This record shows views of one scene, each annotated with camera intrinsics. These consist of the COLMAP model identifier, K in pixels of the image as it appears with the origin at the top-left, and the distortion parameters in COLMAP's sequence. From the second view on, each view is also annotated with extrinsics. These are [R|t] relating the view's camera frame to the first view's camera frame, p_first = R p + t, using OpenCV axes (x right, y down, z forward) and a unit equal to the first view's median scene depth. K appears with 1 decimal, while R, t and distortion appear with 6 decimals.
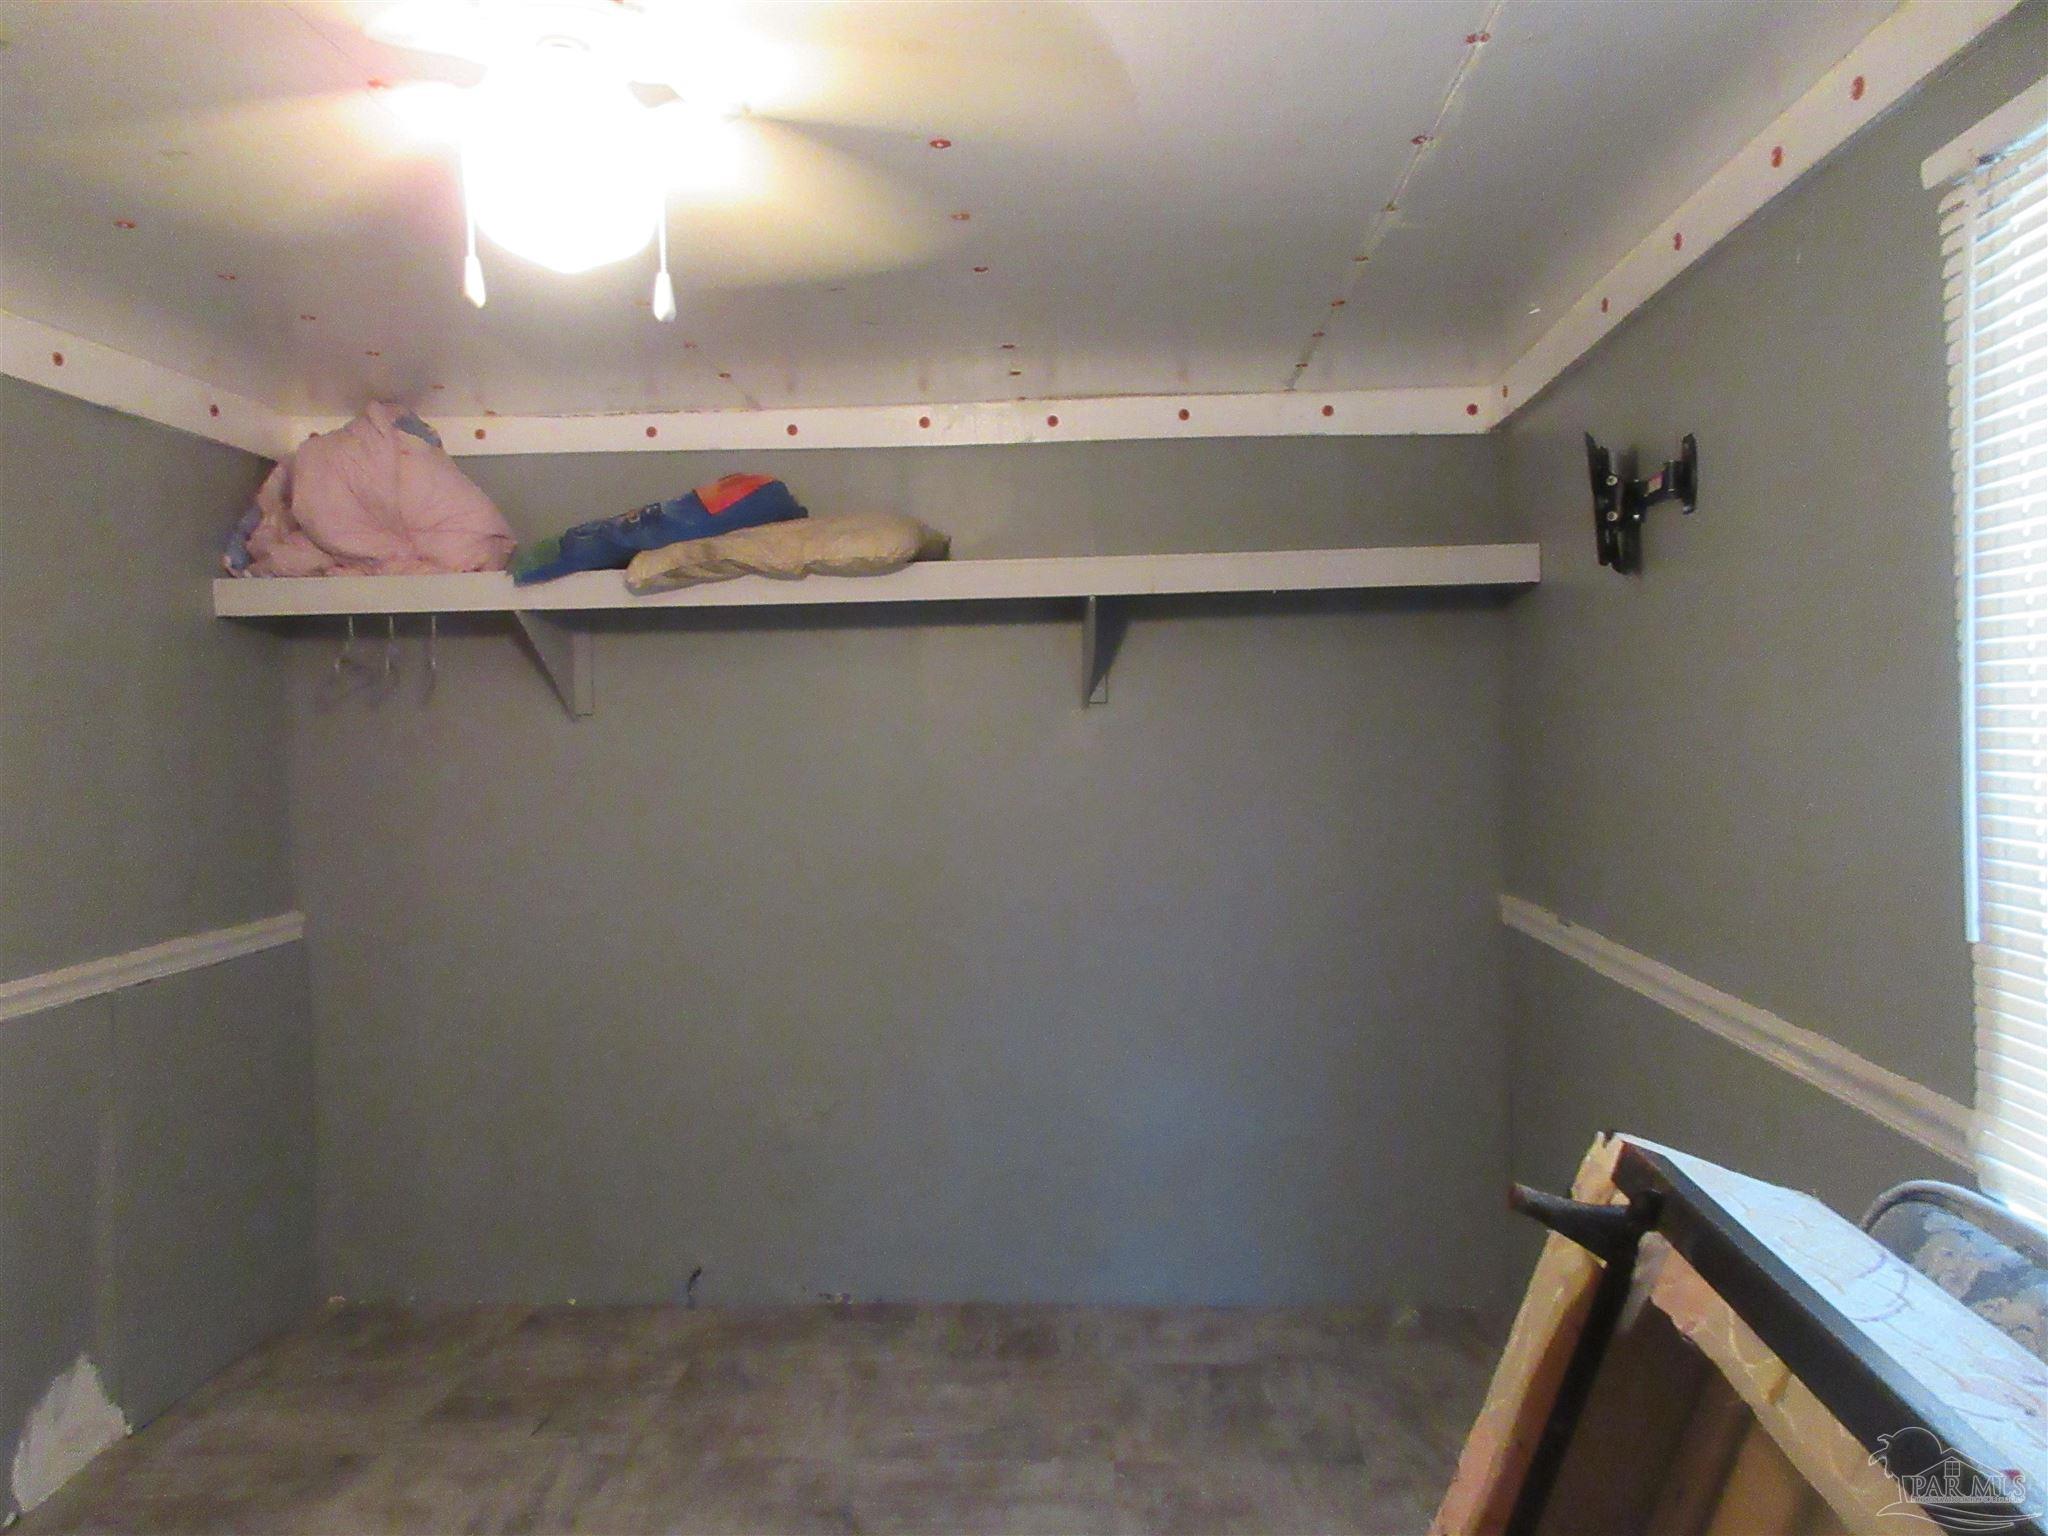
lens RADIAL K [[1546.6, 0, 1024.0], [0, 1546.6, 768.0], [0, 0, 1]] dist [0.005191, 0.005808]
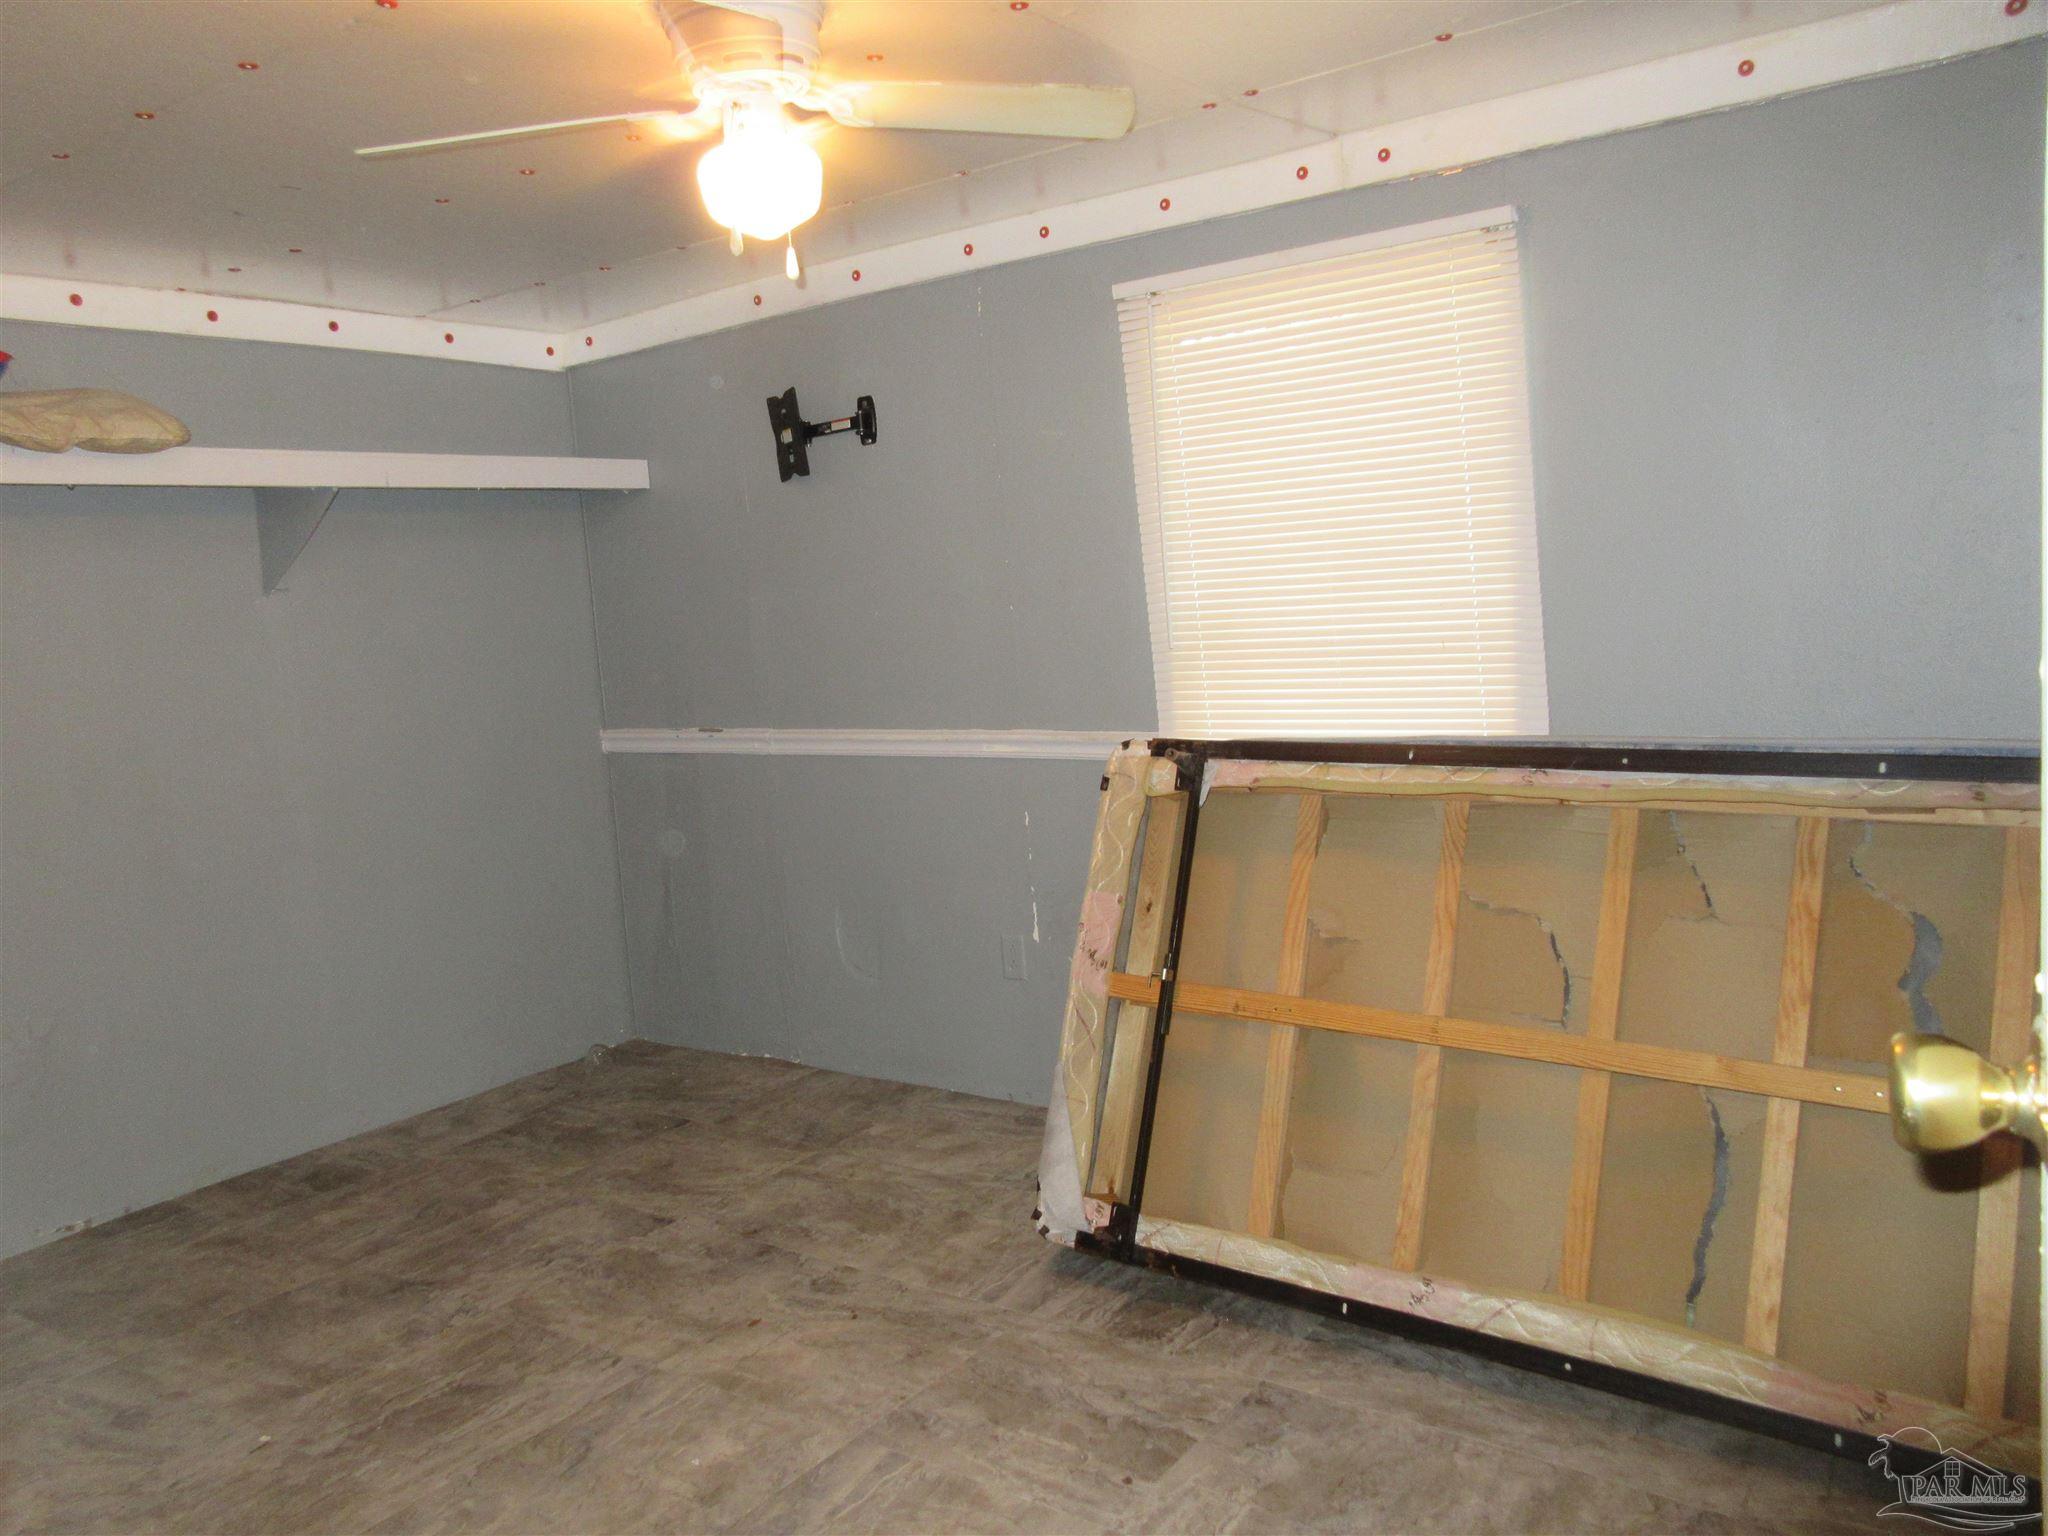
lens RADIAL K [[1546.6, 0, 1024.0], [0, 1546.6, 768.0], [0, 0, 1]] dist [0.005191, 0.005808]
pose [[0.538448, -0.114989, 0.834776, -0.667922], [0.085204, 0.992998, 0.081825, 0.041719], [-0.838340, 0.027068, 0.544475, -0.010993]]
